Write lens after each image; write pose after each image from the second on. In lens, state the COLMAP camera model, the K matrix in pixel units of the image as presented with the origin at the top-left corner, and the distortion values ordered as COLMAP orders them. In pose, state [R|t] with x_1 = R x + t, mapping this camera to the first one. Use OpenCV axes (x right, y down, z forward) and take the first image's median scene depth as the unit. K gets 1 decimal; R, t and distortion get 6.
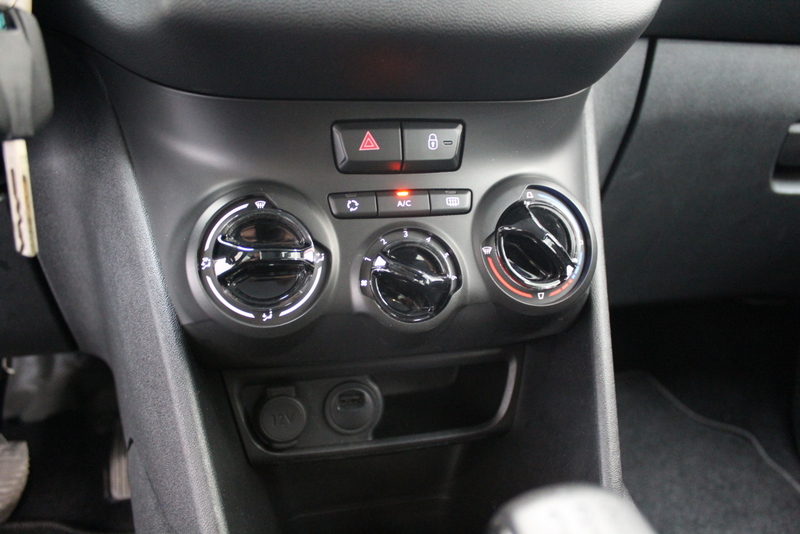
lens RADIAL K [[662.3, 0, 400.0], [0, 662.3, 267.0], [0, 0, 1]] dist [-0.173449, 0.144303]
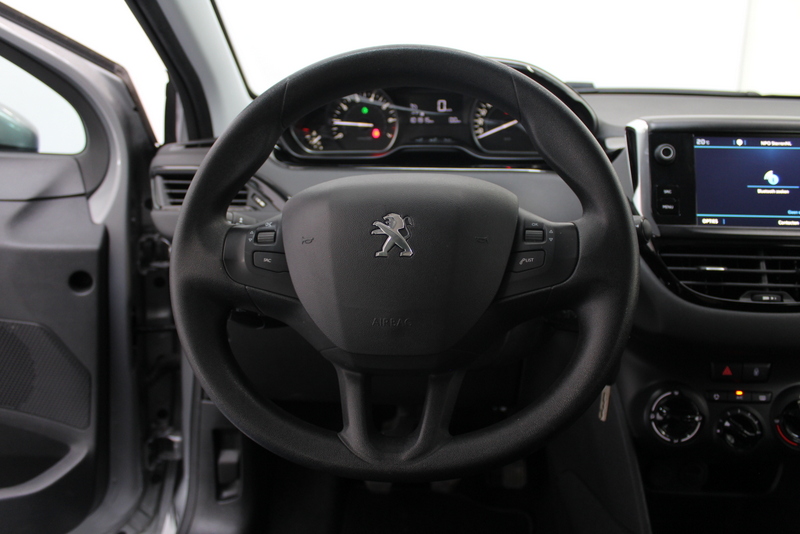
lens RADIAL K [[662.3, 0, 400.0], [0, 662.3, 267.0], [0, 0, 1]] dist [-0.173449, 0.144303]
pose [[0.933048, 0.086970, -0.349081, -0.357716], [-0.078396, 0.996173, 0.038644, -0.531496], [0.351106, -0.008690, 0.936295, -1.431060]]
